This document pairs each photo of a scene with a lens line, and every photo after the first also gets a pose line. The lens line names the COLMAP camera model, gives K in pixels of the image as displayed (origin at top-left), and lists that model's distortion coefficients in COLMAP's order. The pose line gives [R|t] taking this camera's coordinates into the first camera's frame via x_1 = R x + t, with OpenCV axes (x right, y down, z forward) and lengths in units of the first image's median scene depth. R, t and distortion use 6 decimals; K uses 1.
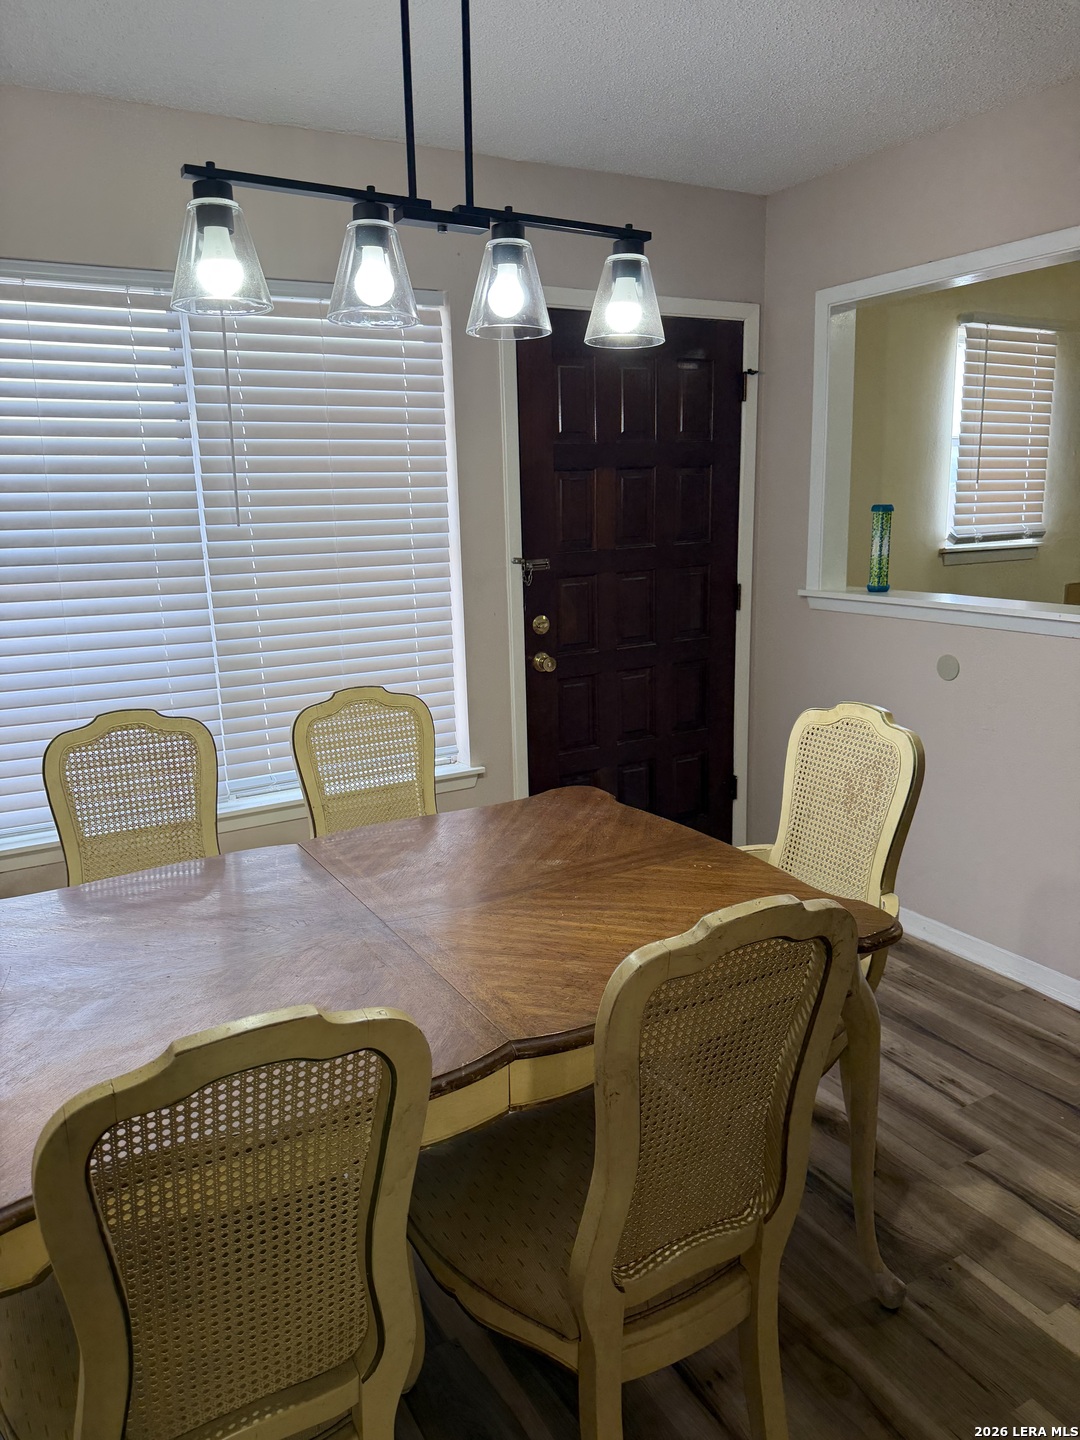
lens RADIAL K [[1014.1, 0, 539.8], [0, 1014.1, 718.2], [0, 0, 1]] dist [0.017905, -0.035296]
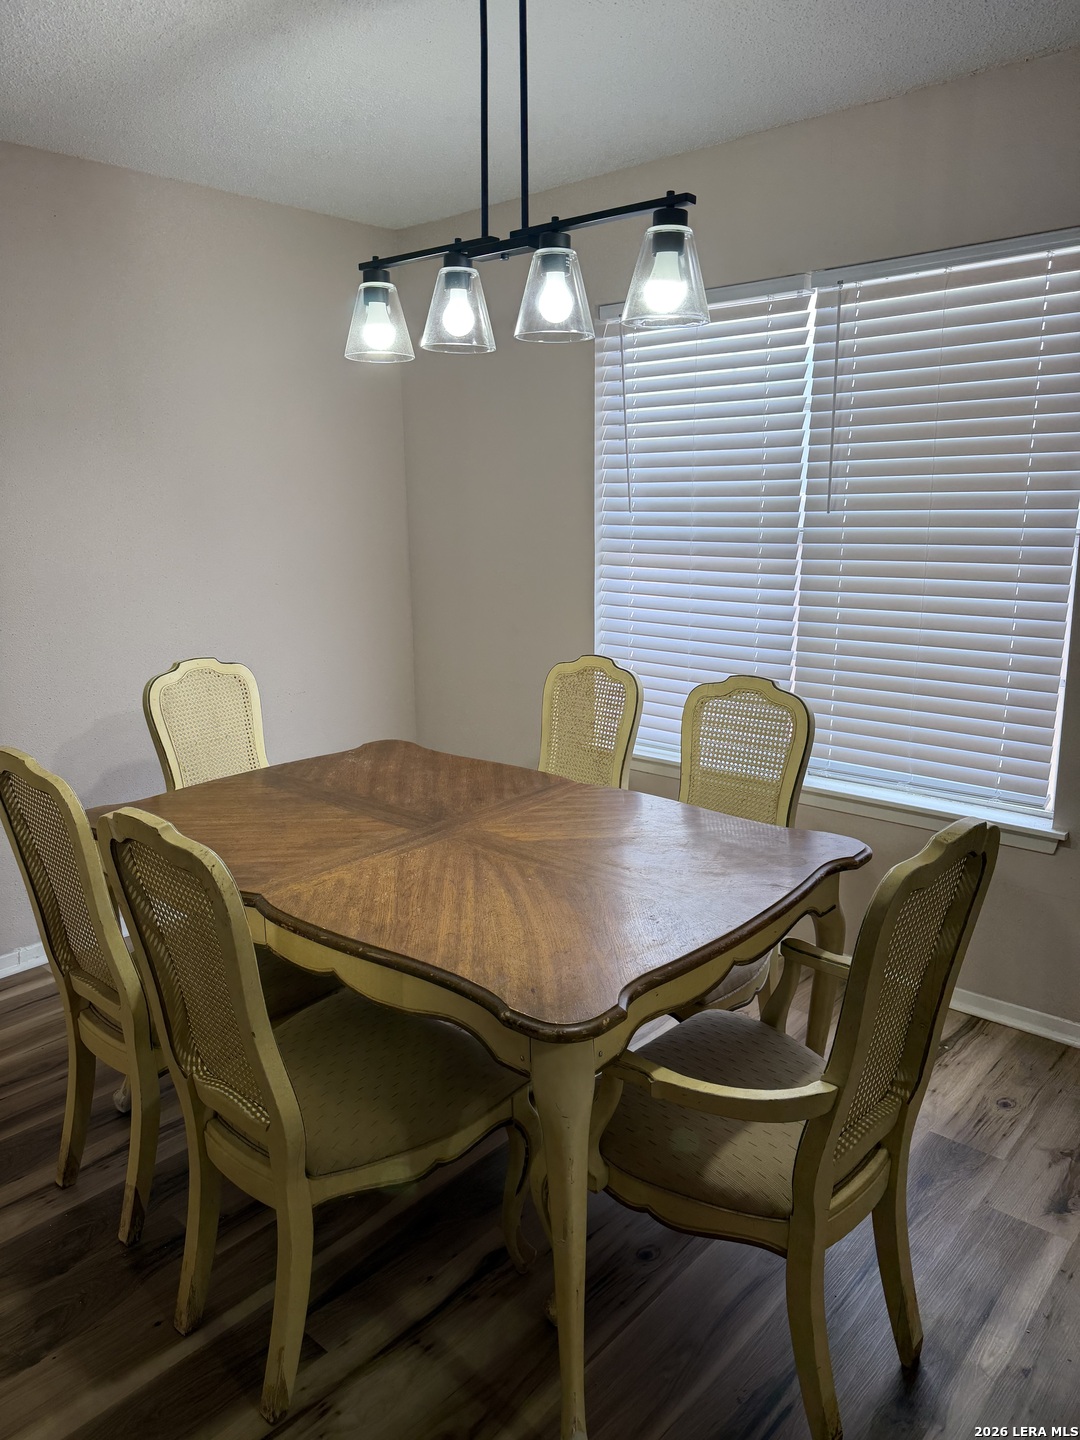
lens RADIAL K [[1014.1, 0, 546.7], [0, 1014.1, 719.7], [0, 0, 1]] dist [0.017905, -0.035296]
pose [[0.335732, 0.221039, -0.915656, 0.978082], [-0.205119, 0.965906, 0.157961, -0.151281], [0.919353, 0.134786, 0.369625, 0.622667]]
